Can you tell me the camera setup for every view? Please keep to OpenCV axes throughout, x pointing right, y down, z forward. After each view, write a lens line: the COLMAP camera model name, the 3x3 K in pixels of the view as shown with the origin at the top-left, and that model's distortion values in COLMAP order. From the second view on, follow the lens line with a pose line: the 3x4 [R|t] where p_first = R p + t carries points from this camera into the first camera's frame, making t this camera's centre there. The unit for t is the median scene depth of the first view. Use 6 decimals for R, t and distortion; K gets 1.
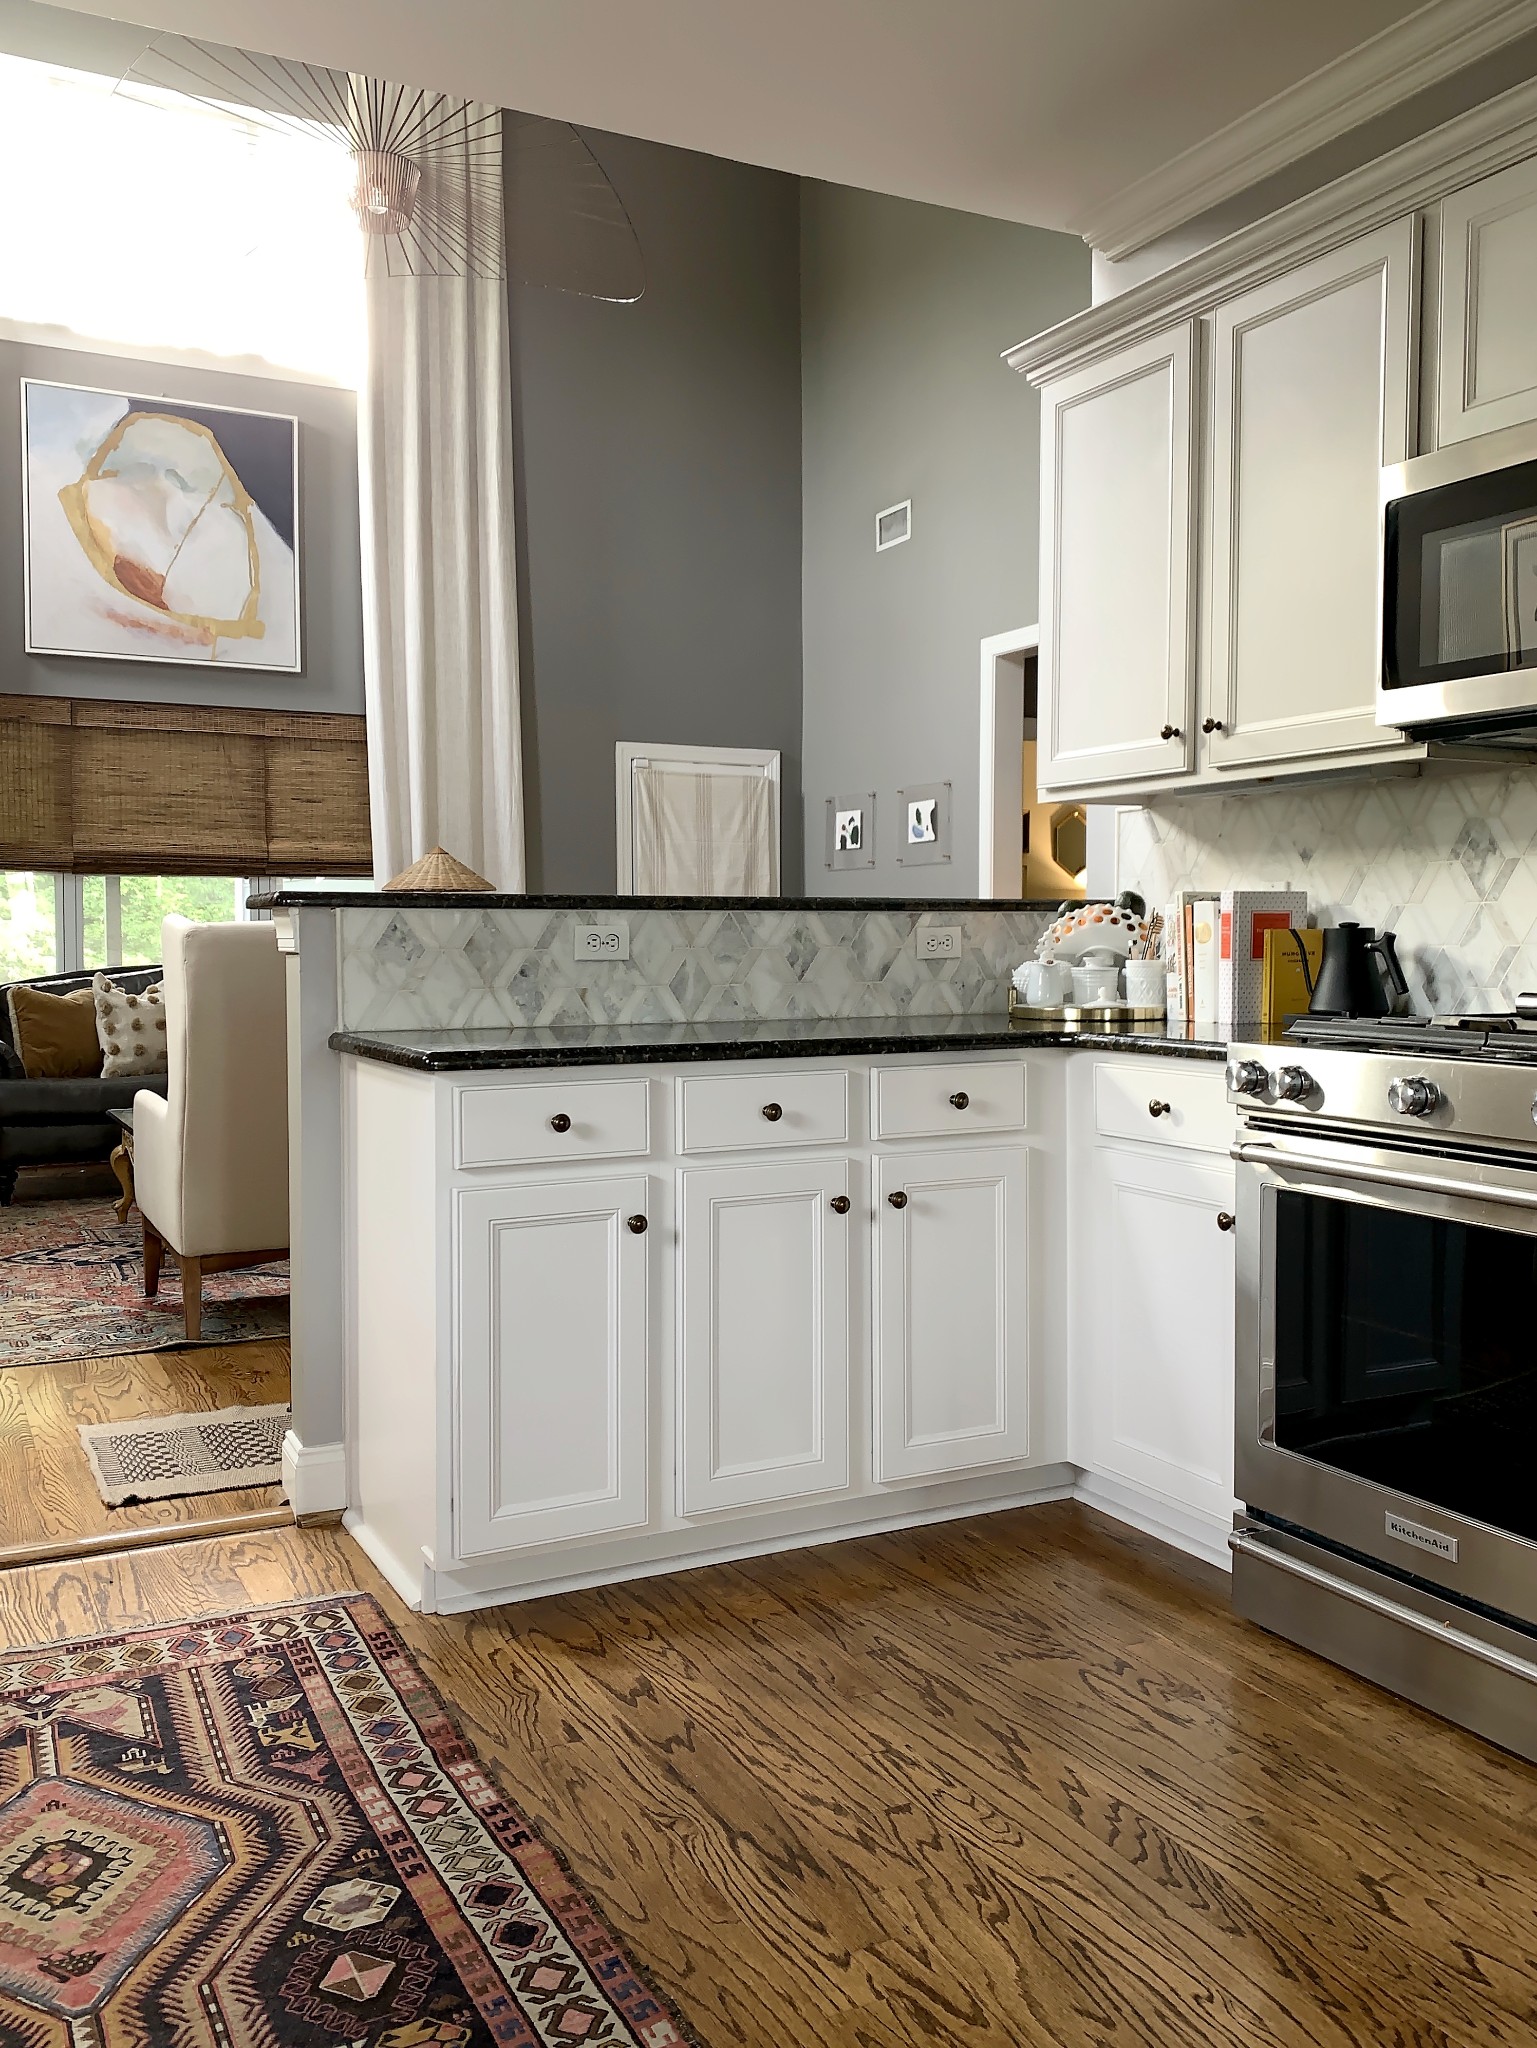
lens RADIAL K [[1731.3, 0, 768.5], [0, 1731.3, 1024.0], [0, 0, 1]] dist [-0.009256, -0.005124]
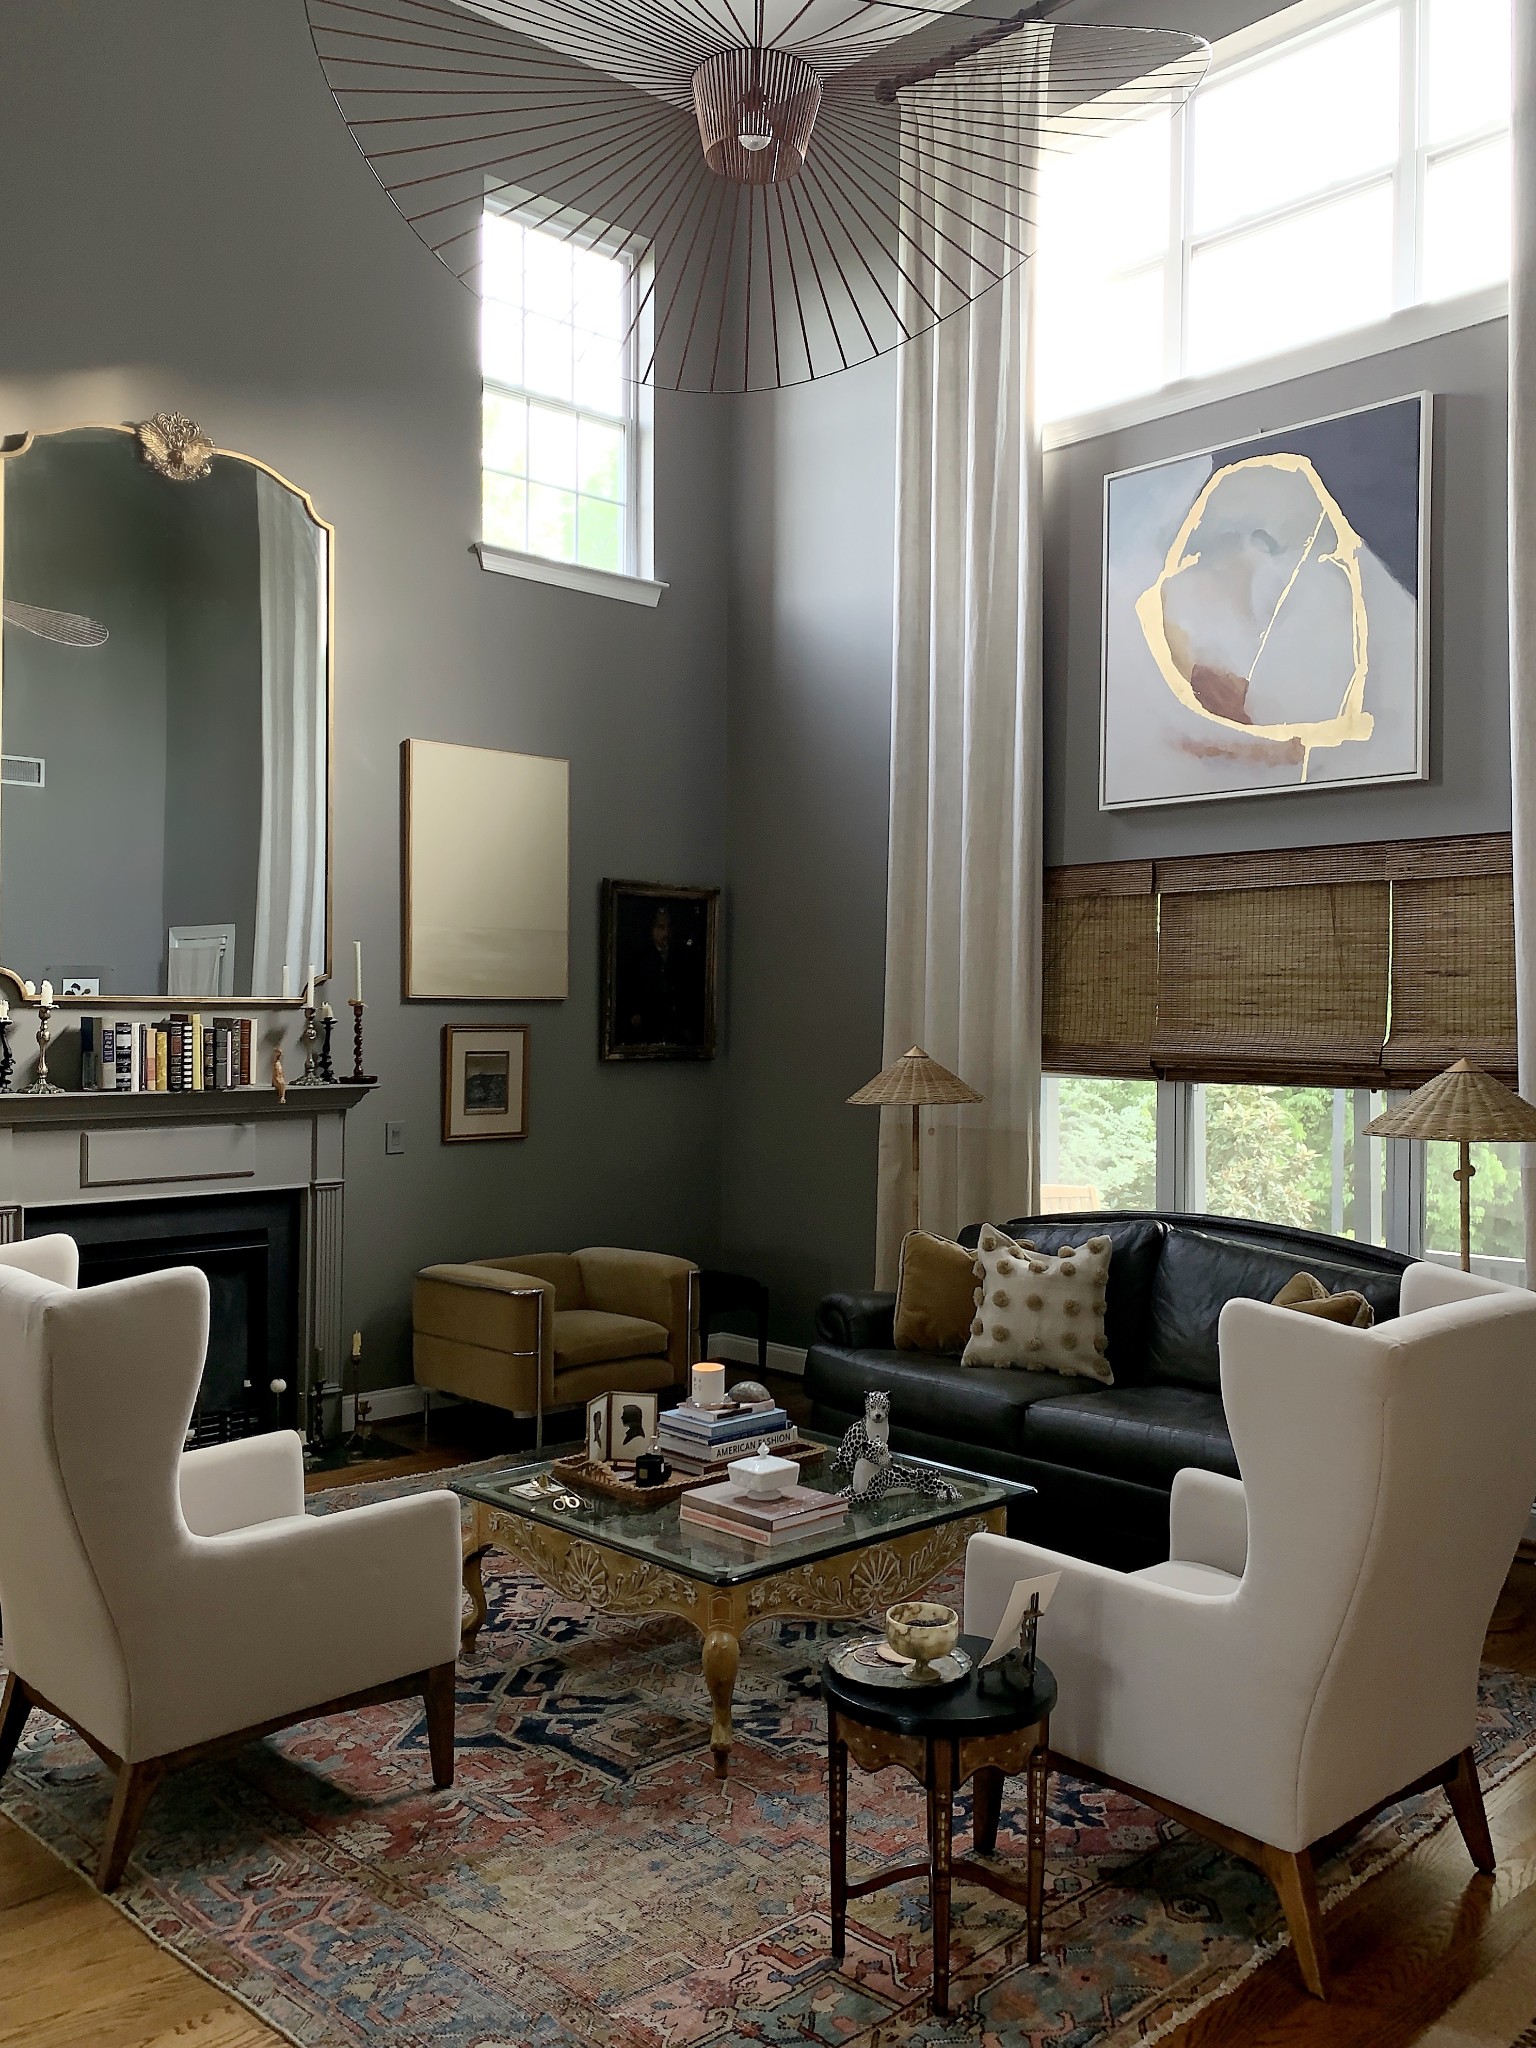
lens RADIAL K [[1741.0, 0, 768.0], [0, 1741.0, 1024.0], [0, 0, 1]] dist [0.047987, -0.000581]
pose [[0.284775, 0.002586, -0.958591, 0.302447], [-0.053016, 0.998508, -0.013056, -0.093430], [0.957127, 0.054538, 0.284488, 0.604891]]
